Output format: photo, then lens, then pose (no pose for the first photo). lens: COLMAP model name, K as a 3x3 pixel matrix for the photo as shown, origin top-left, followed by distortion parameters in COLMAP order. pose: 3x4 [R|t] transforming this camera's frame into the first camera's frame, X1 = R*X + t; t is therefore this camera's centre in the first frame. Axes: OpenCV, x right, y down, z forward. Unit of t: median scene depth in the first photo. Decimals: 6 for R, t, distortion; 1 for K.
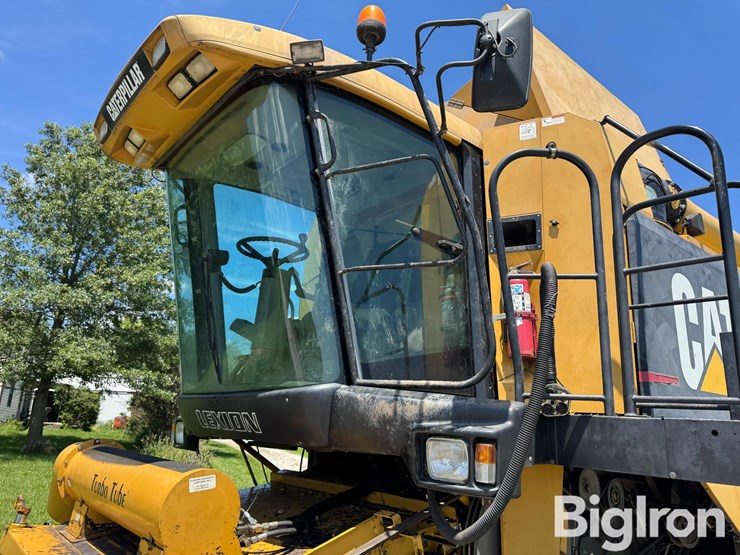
lens RADIAL K [[528.6, 0, 368.2], [0, 528.6, 270.2], [0, 0, 1]] dist [0.057445, -0.078452]
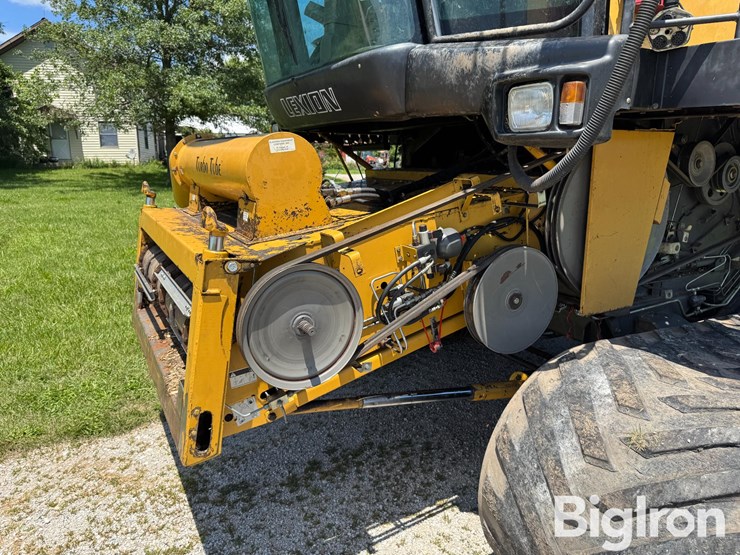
lens RADIAL K [[526.4, 0, 366.6], [0, 526.4, 270.3], [0, 0, 1]] dist [0.057946, -0.072862]
pose [[0.979002, 0.008661, -0.203669, 0.049735], [0.087215, 0.885247, 0.456871, 0.130054], [0.184254, -0.465040, 0.865903, 0.023732]]
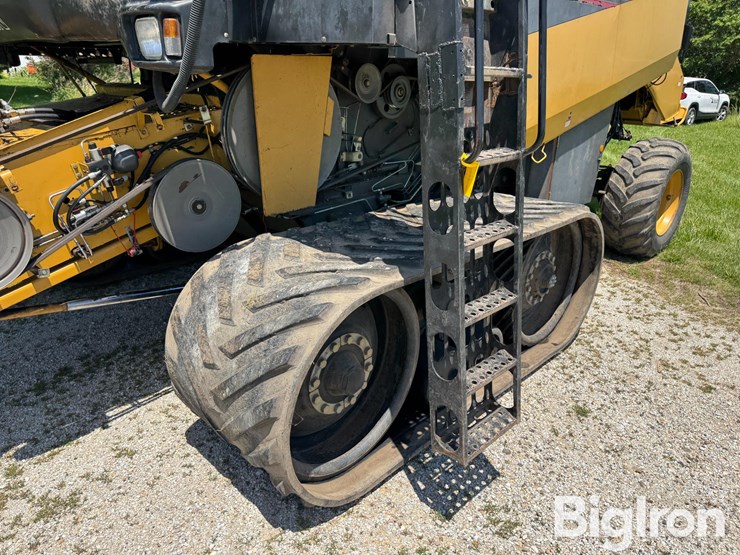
lens RADIAL K [[527.8, 0, 372.2], [0, 527.8, 280.0], [0, 0, 1]] dist [0.038627, -0.051568]
pose [[0.995064, -0.059936, 0.079088, 0.385917], [-0.001594, 0.787236, 0.616650, 0.063011], [-0.099220, -0.613732, 0.783255, -0.144665]]
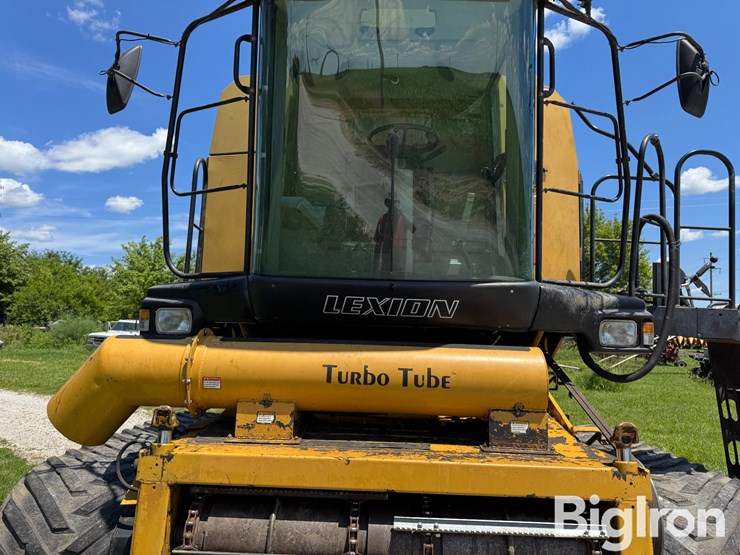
lens RADIAL K [[527.8, 0, 372.2], [0, 527.8, 280.0], [0, 0, 1]] dist [0.038627, -0.051568]
pose [[0.659296, 0.041318, 0.750747, -1.179863], [-0.205288, 0.970443, 0.126872, 0.128573], [-0.723316, -0.237766, 0.648292, 0.453435]]
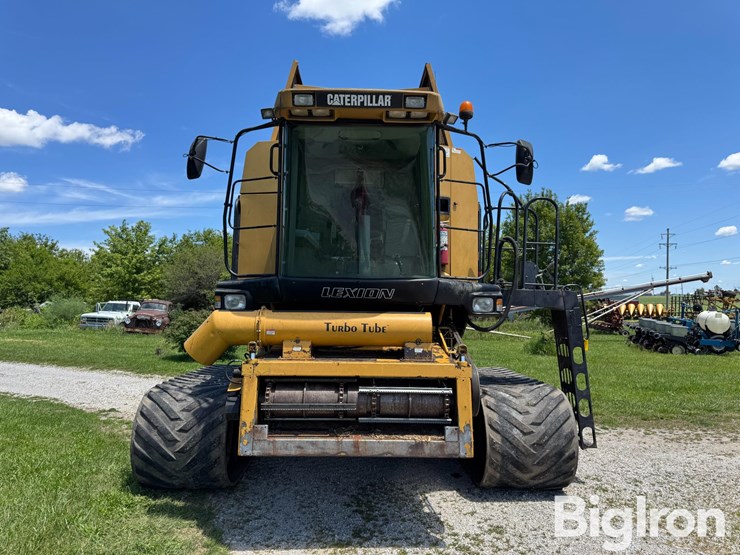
lens RADIAL K [[527.8, 0, 372.2], [0, 527.8, 280.0], [0, 0, 1]] dist [0.038627, -0.051568]
pose [[0.622016, 0.000262, 0.783004, -1.913273], [-0.200473, 0.966722, 0.158931, -0.075382], [-0.756906, -0.255829, 0.601369, -0.149883]]
